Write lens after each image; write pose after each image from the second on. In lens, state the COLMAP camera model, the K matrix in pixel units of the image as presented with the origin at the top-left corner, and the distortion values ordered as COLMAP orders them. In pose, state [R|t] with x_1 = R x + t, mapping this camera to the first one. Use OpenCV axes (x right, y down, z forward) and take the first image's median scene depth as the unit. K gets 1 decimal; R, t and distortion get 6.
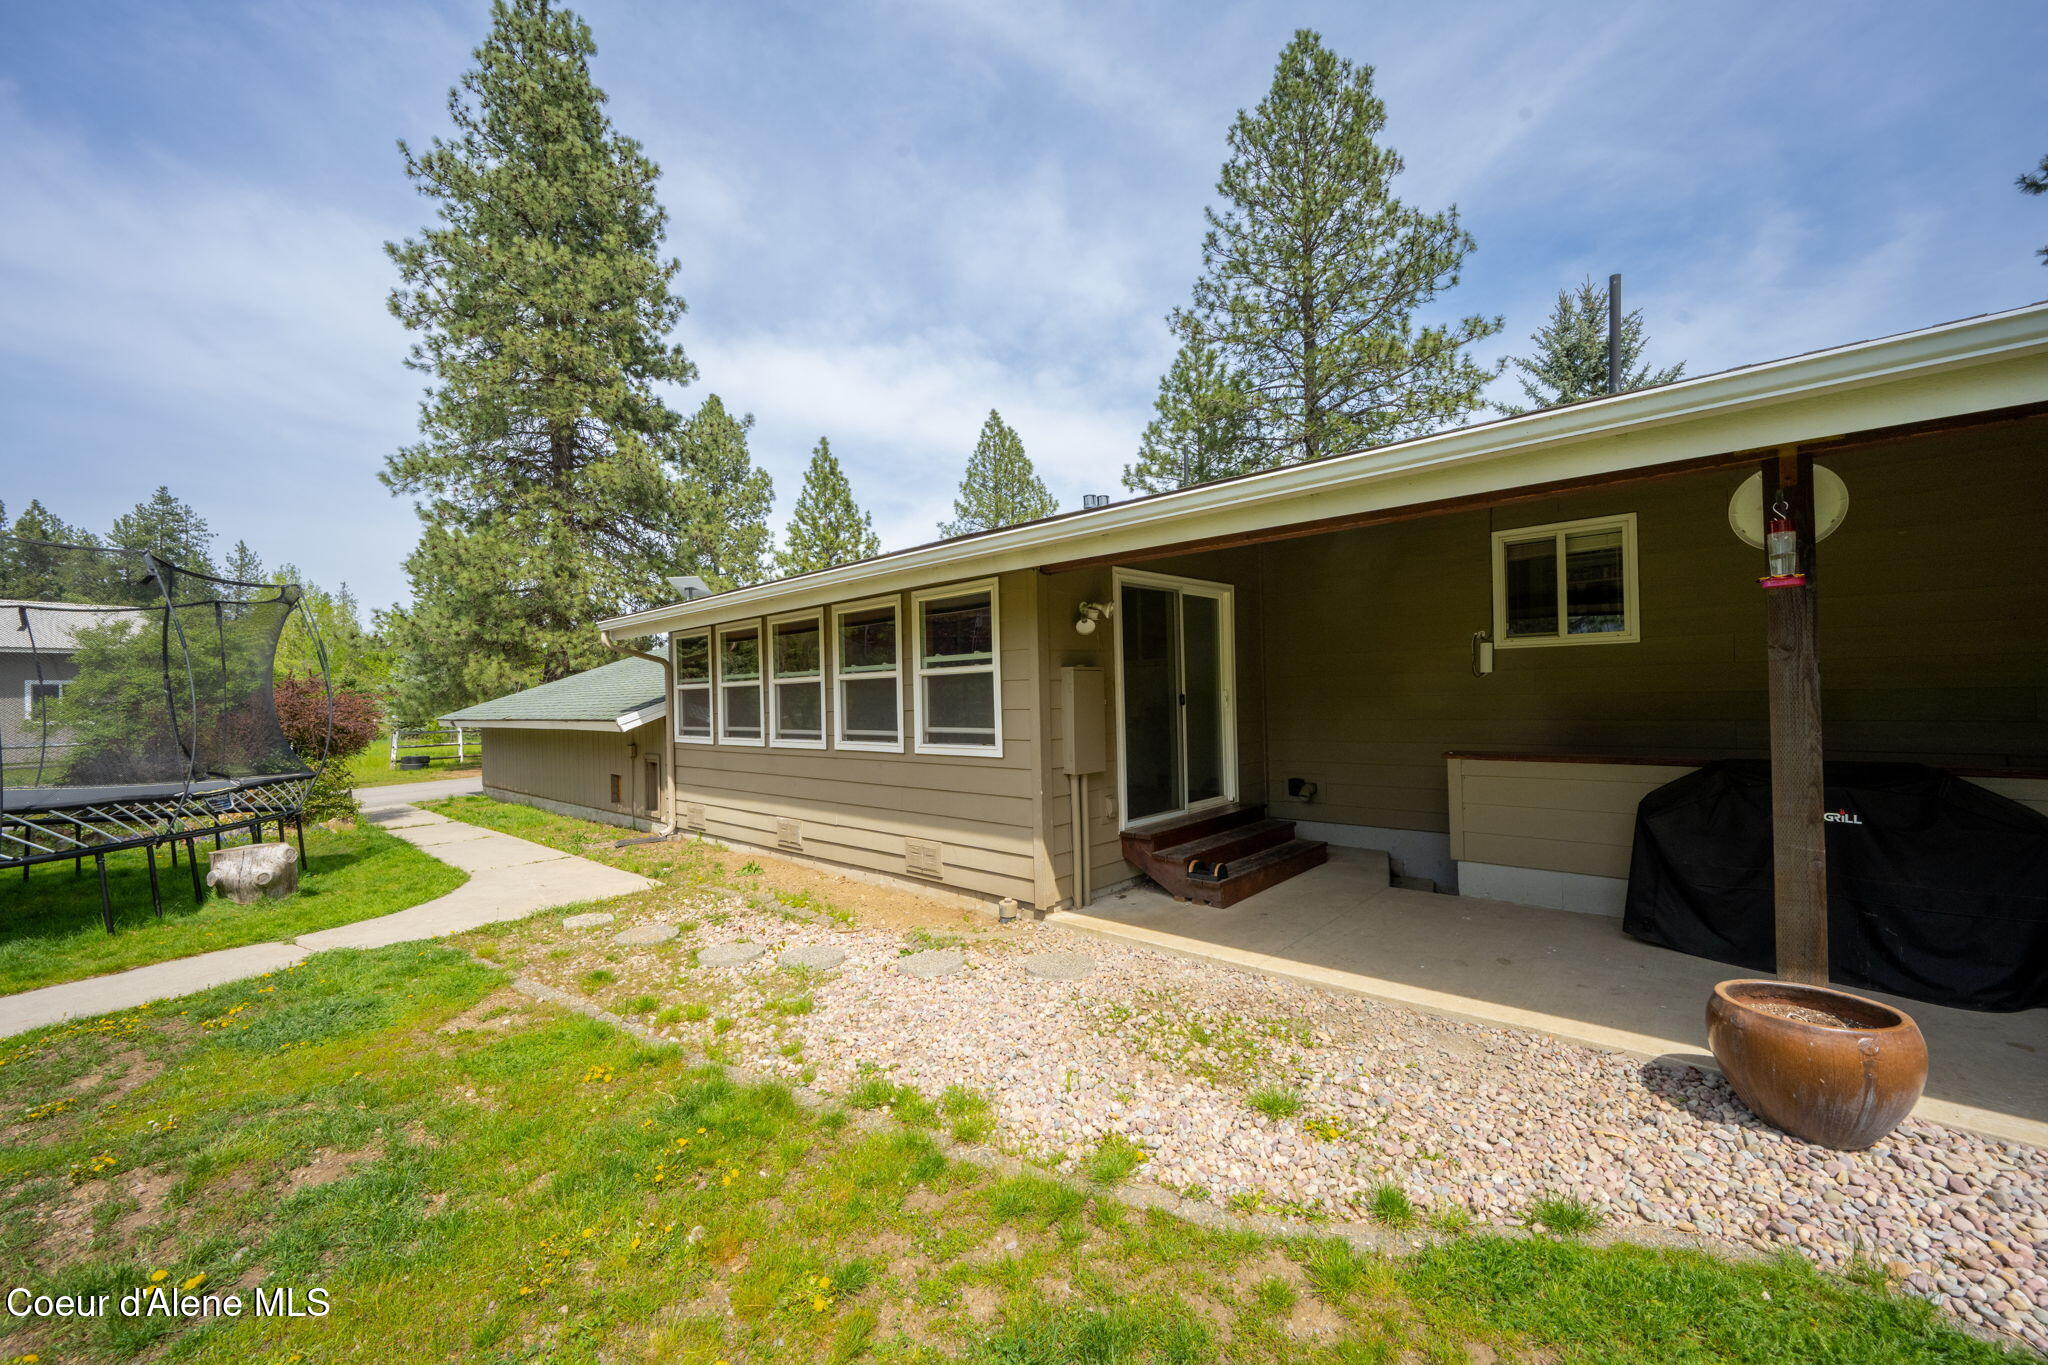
lens RADIAL K [[808.3, 0, 1029.4], [0, 808.3, 697.4], [0, 0, 1]] dist [-0.001024, -0.000188]
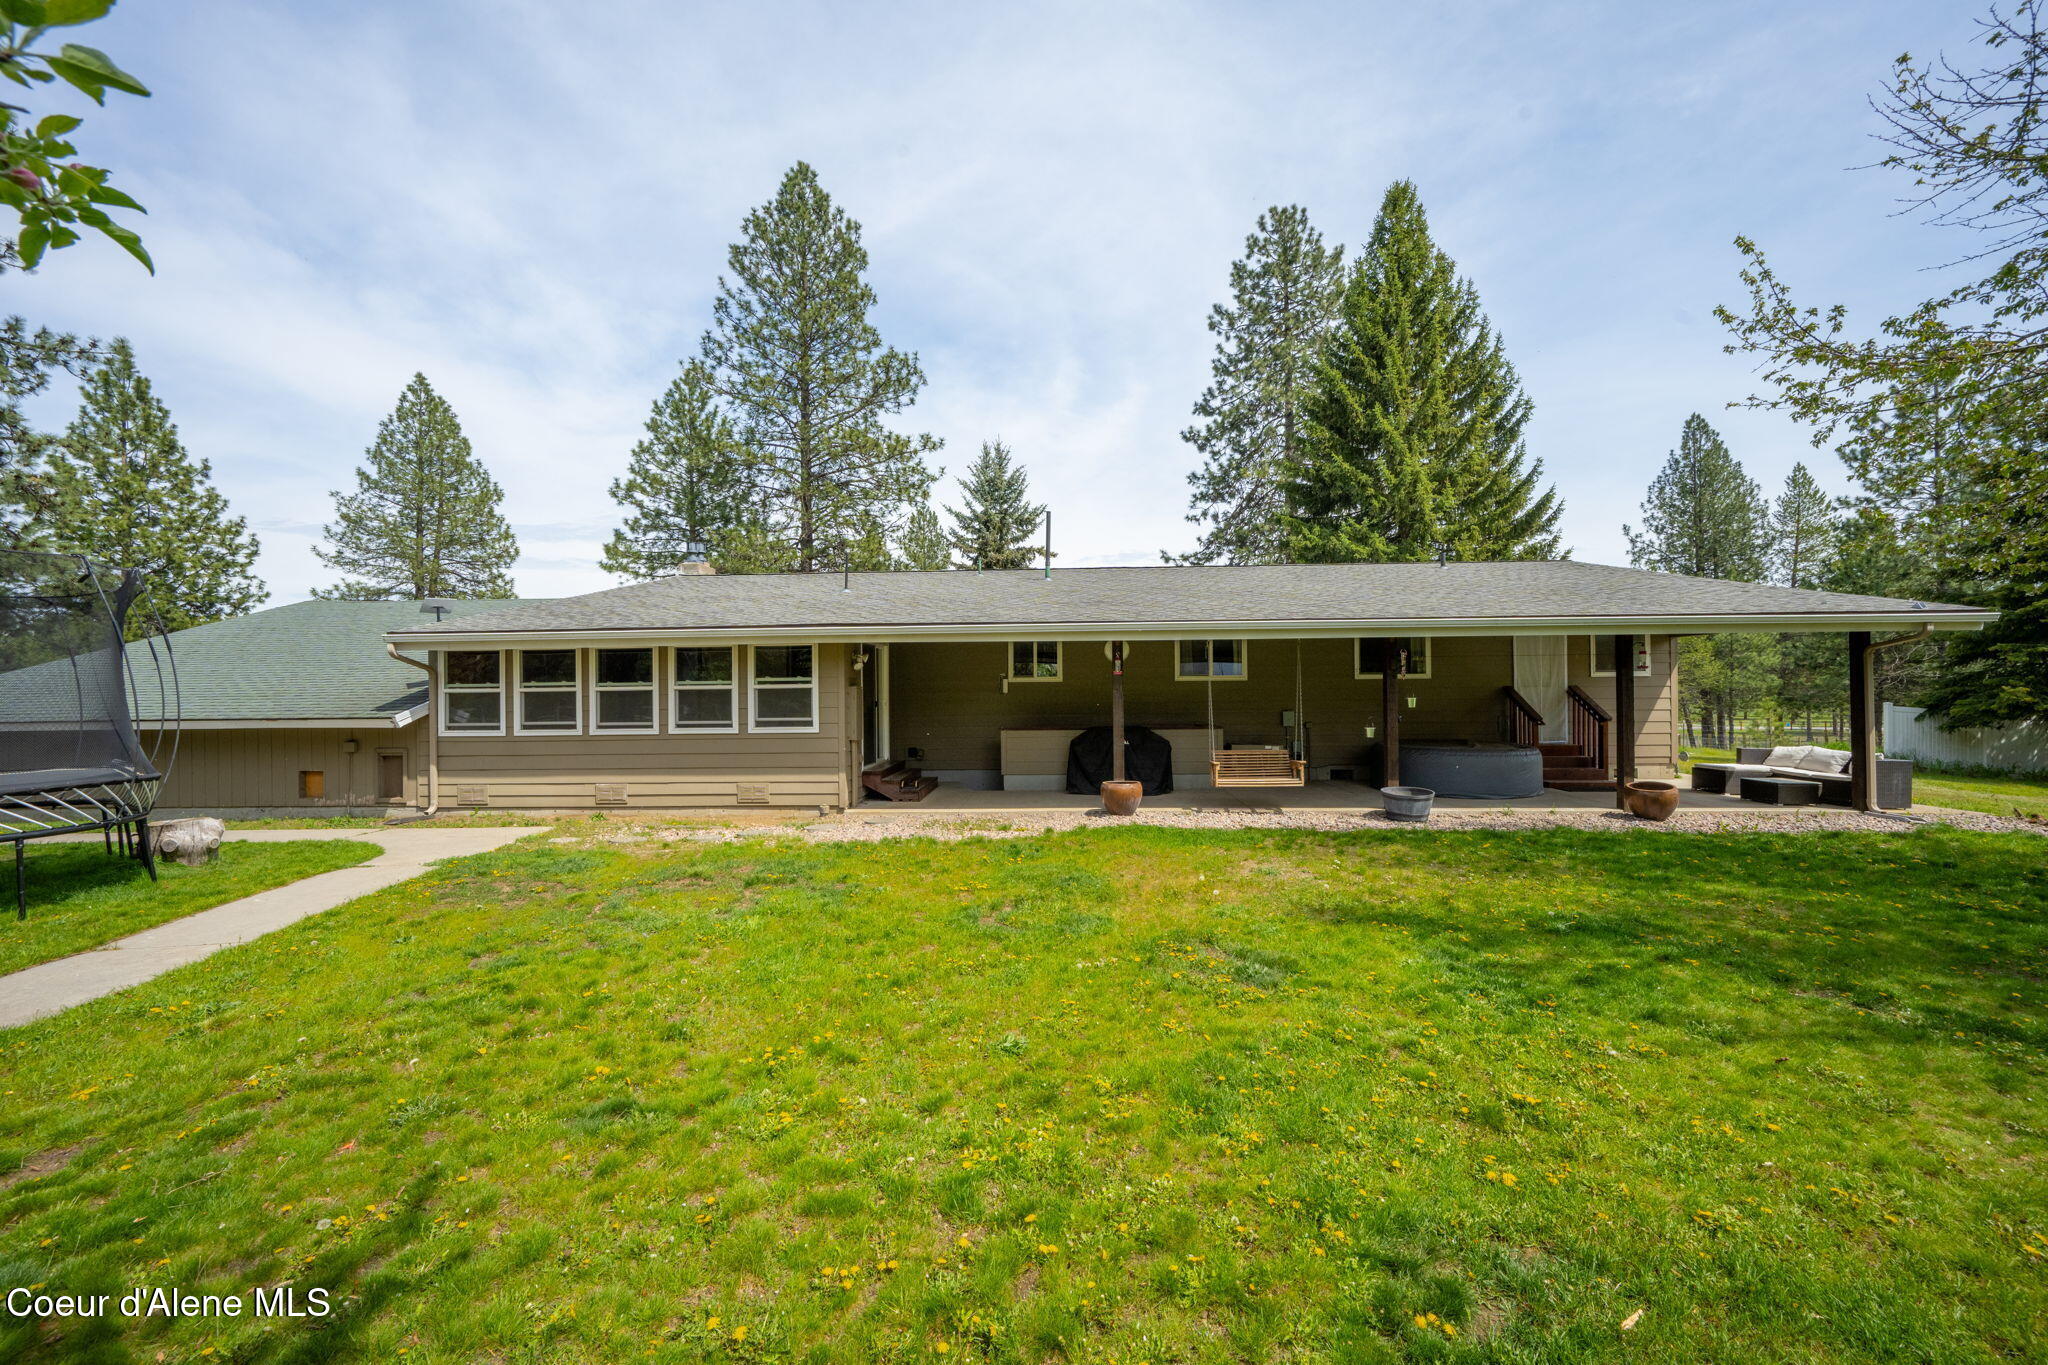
lens RADIAL K [[808.3, 0, 1029.4], [0, 808.3, 697.4], [0, 0, 1]] dist [-0.001024, -0.000188]
pose [[0.768634, 0.015265, 0.639506, -0.182401], [-0.006427, 0.999849, -0.016141, 0.003802], [-0.639656, 0.008297, 0.768617, -0.166933]]
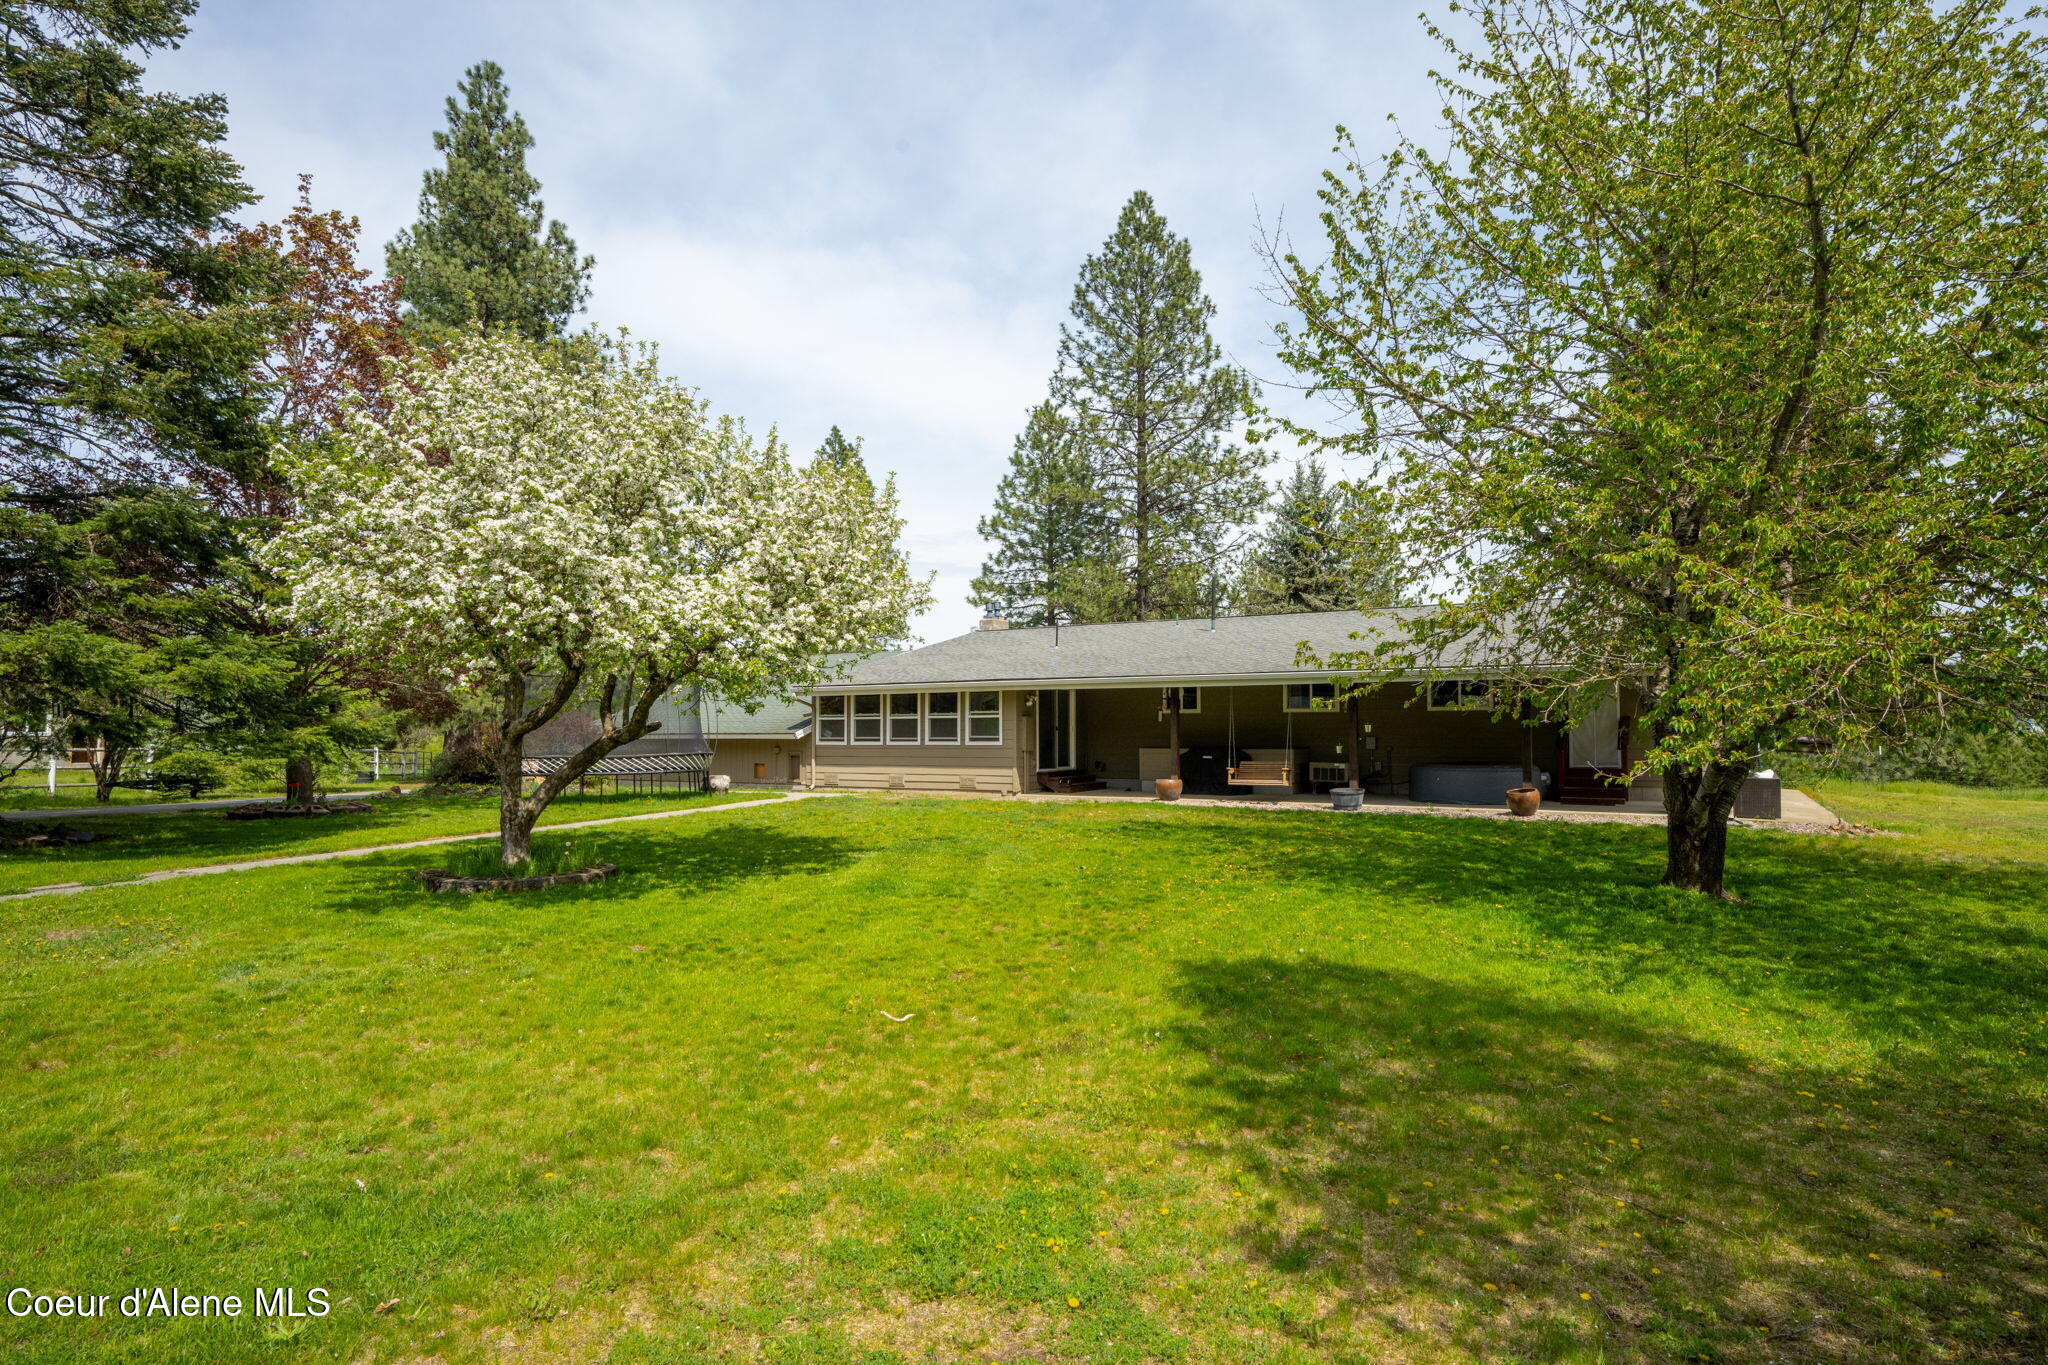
lens RADIAL K [[1144.8, 0, 1021.6], [0, 1144.8, 710.9], [0, 0, 1]] dist [-0.000162, -0.000131]
pose [[0.980120, 0.024882, 0.196840, -0.172477], [-0.020183, 0.999462, -0.025843, 0.011501], [-0.197377, 0.021356, 0.980095, -0.694271]]
